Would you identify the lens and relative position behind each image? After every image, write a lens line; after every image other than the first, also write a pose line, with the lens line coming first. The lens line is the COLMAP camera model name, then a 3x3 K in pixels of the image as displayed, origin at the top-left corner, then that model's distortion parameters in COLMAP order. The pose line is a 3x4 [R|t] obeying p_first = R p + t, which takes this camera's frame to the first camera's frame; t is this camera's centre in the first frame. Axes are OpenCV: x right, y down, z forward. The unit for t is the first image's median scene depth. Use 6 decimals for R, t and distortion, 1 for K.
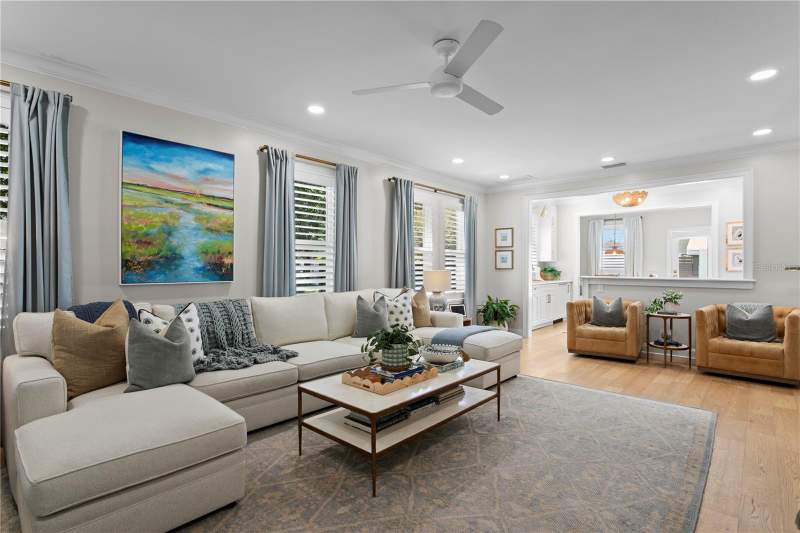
lens RADIAL K [[391.5, 0, 373.6], [0, 391.5, 273.3], [0, 0, 1]] dist [-0.003546, -0.000197]
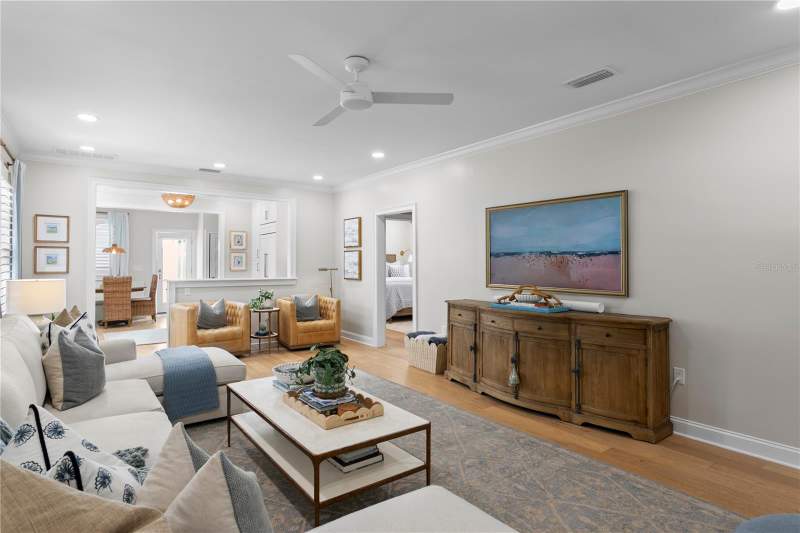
lens RADIAL K [[432.6, 0, 400.0], [0, 432.6, 266.5], [0, 0, 1]] dist [0.000815, 0.000002]
pose [[0.153011, -0.008433, 0.988188, -0.647104], [0.014506, 0.999875, 0.006287, -0.036233], [-0.988118, 0.013373, 0.153114, 0.508834]]
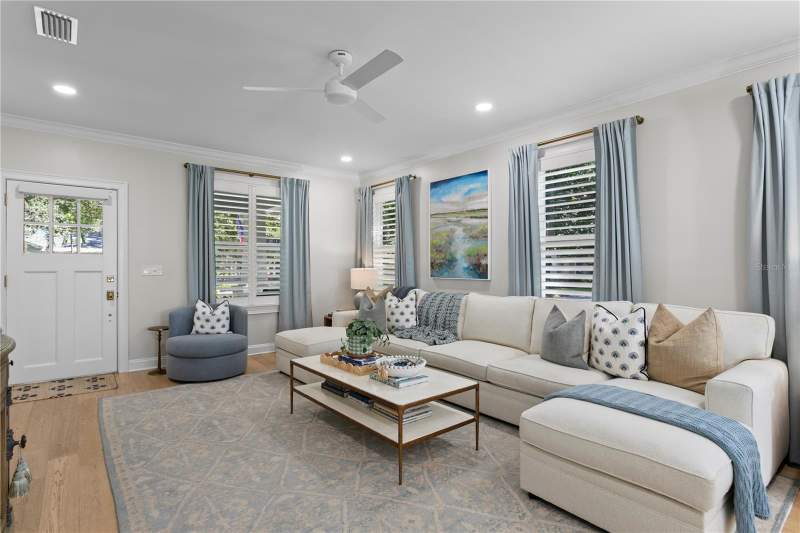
lens RADIAL K [[403.0, 0, 400.0], [0, 403.0, 266.5], [0, 0, 1]] dist [0.000379, 0.000139]
pose [[-0.107355, -0.000146, -0.994221, 0.884557], [-0.018401, 0.999829, 0.001840, -0.015658], [0.994050, 0.018492, -0.107339, 0.906060]]
